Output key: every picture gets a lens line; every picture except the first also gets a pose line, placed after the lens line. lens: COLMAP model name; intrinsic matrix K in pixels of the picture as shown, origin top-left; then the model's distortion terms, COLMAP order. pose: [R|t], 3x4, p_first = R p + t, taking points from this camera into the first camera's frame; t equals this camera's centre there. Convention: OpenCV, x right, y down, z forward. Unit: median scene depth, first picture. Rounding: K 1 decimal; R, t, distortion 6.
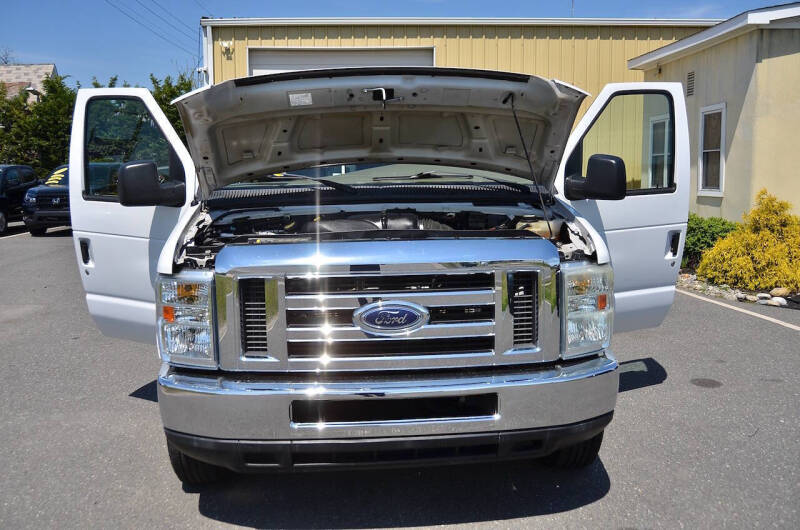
lens RADIAL K [[729.5, 0, 392.8], [0, 729.5, 263.3], [0, 0, 1]] dist [-0.010662, 0.000000]
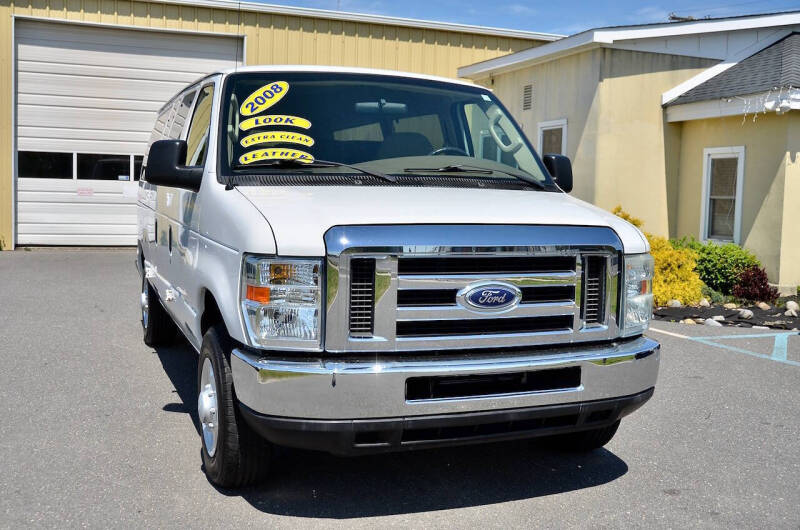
lens RADIAL K [[868.0, 0, 387.7], [0, 868.0, 267.7], [0, 0, 1]] dist [-0.012410, 0.000000]
pose [[0.954659, 0.009358, 0.297555, -0.408424], [0.000142, 0.999491, -0.031890, 0.056549], [-0.297702, 0.030486, 0.954172, -0.121890]]
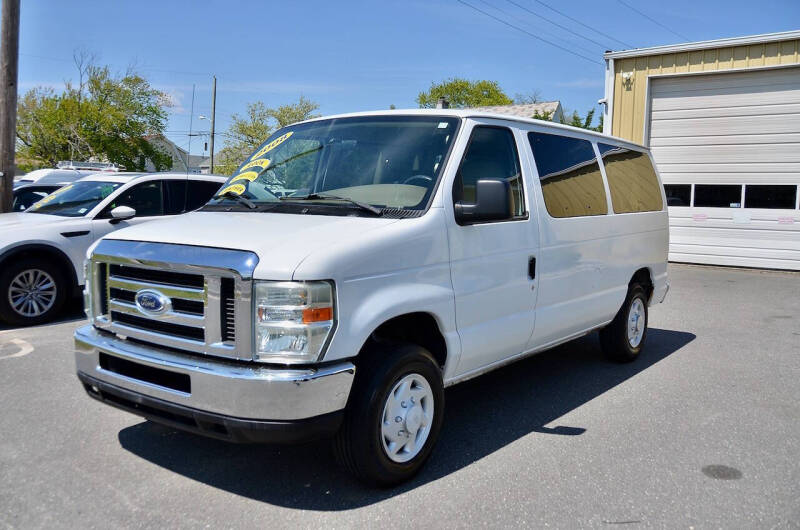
lens RADIAL K [[714.6, 0, 396.6], [0, 714.6, 253.5], [0, 0, 1]] dist [-0.029743, 0.004868]
pose [[0.758442, 0.076735, -0.647207, 0.901383], [-0.108250, 0.994083, -0.008994, -0.037239], [0.642688, 0.076882, 0.762261, 0.241591]]
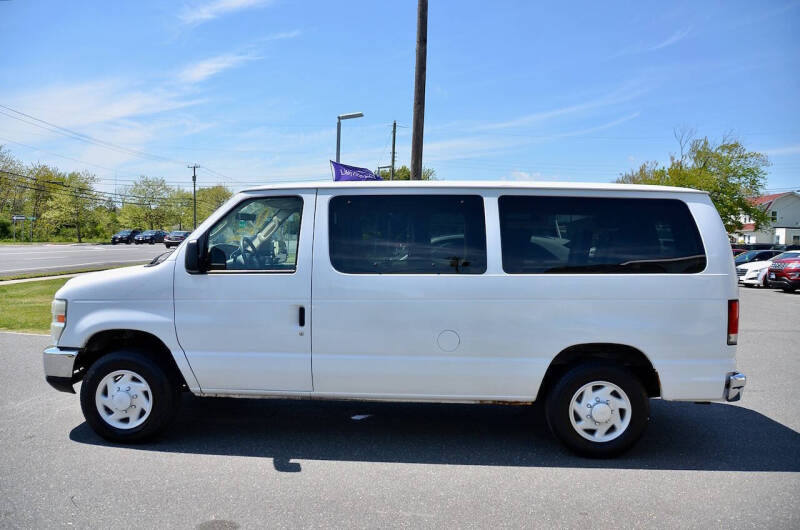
lens RADIAL K [[603.0, 0, 402.2], [0, 603.0, 250.9], [0, 0, 1]] dist [-0.037010, -0.003418]
pose [[-0.135476, 0.027728, -0.990393, 1.452038], [-0.134955, 0.989775, 0.046171, -0.270521], [0.981546, 0.139914, -0.130348, 1.756816]]
